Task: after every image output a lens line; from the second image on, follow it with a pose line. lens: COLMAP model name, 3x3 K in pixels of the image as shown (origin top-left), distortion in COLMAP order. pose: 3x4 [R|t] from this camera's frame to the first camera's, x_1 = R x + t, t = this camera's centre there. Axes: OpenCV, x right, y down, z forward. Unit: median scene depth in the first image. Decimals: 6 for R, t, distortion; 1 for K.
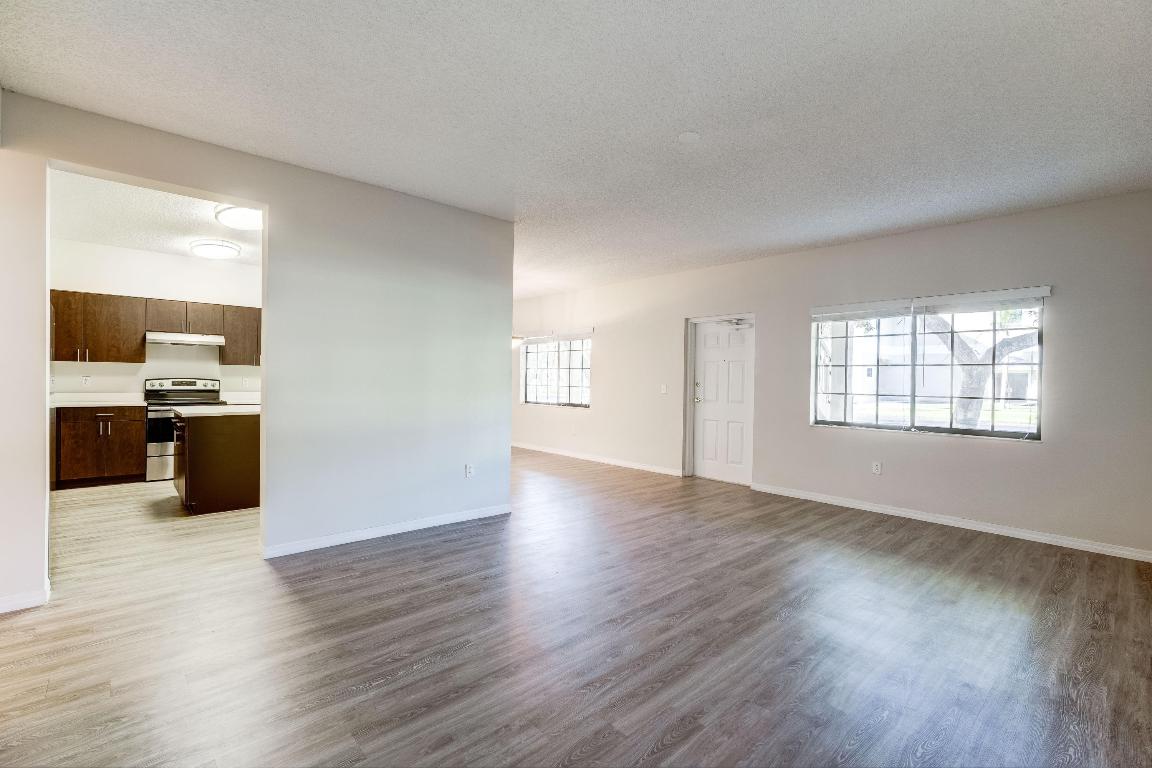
lens RADIAL K [[511.9, 0, 576.0], [0, 511.9, 384.0], [0, 0, 1]] dist [-0.006302, 0.000140]
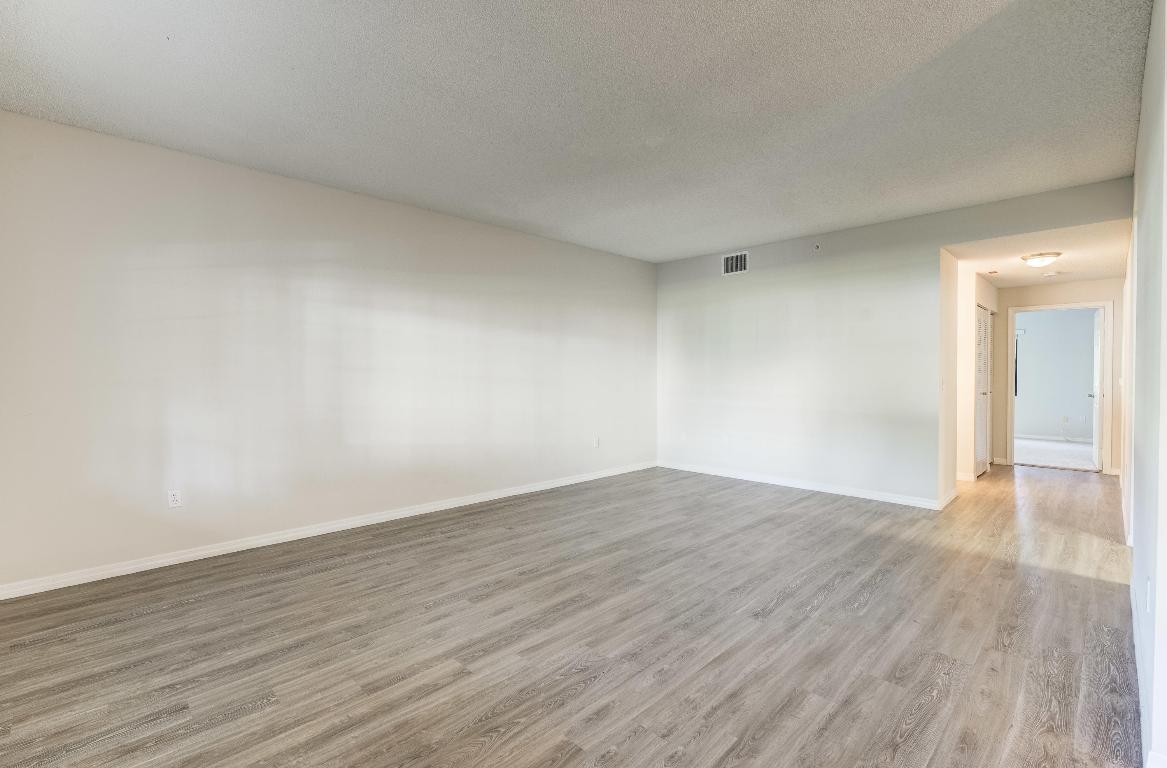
lens RADIAL K [[515.3, 0, 583.5], [0, 515.3, 384.0], [0, 0, 1]] dist [-0.014761, 0.000596]
pose [[-0.999196, -0.014600, -0.037333, 0.326102], [-0.015701, 0.999446, 0.029359, -0.007818], [0.036883, 0.029921, -0.998872, 1.674027]]
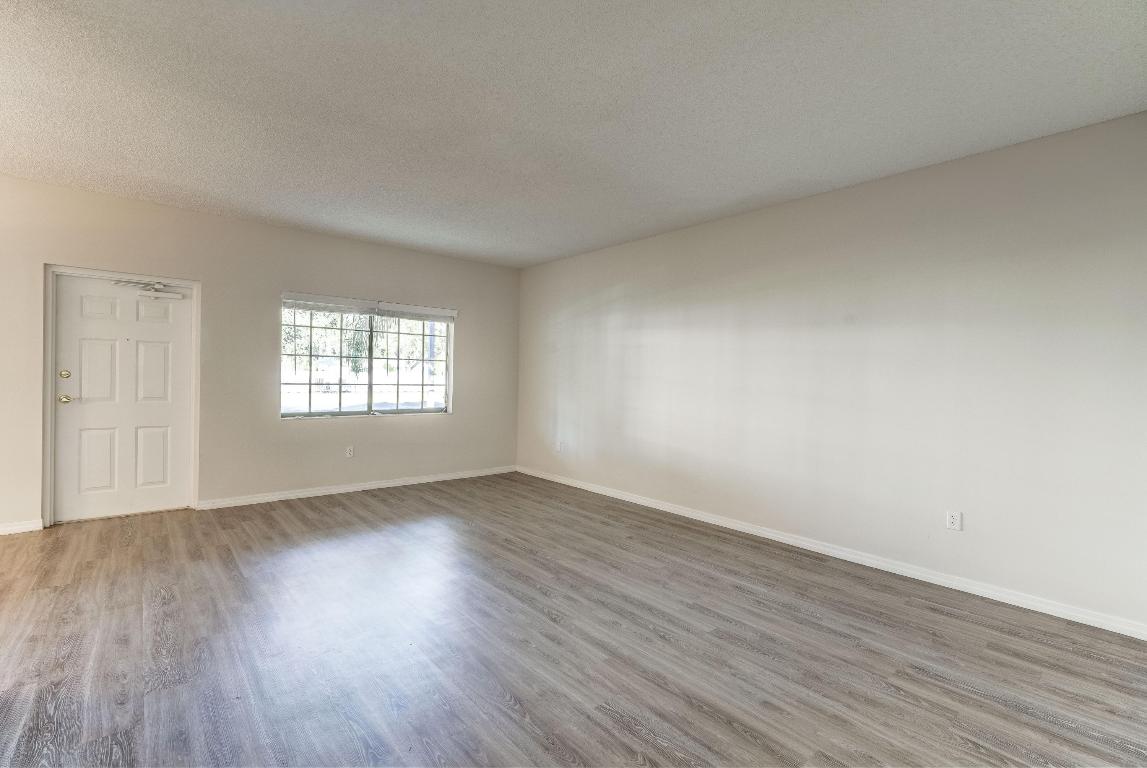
lens RADIAL K [[509.7, 0, 573.5], [0, 509.7, 384.0], [0, 0, 1]] dist [-0.006302, 0.000140]
pose [[0.026775, -0.026533, 0.999289, -0.649044], [-0.011050, 0.999579, 0.026837, -0.019406], [-0.999580, -0.011760, 0.026470, 0.665103]]
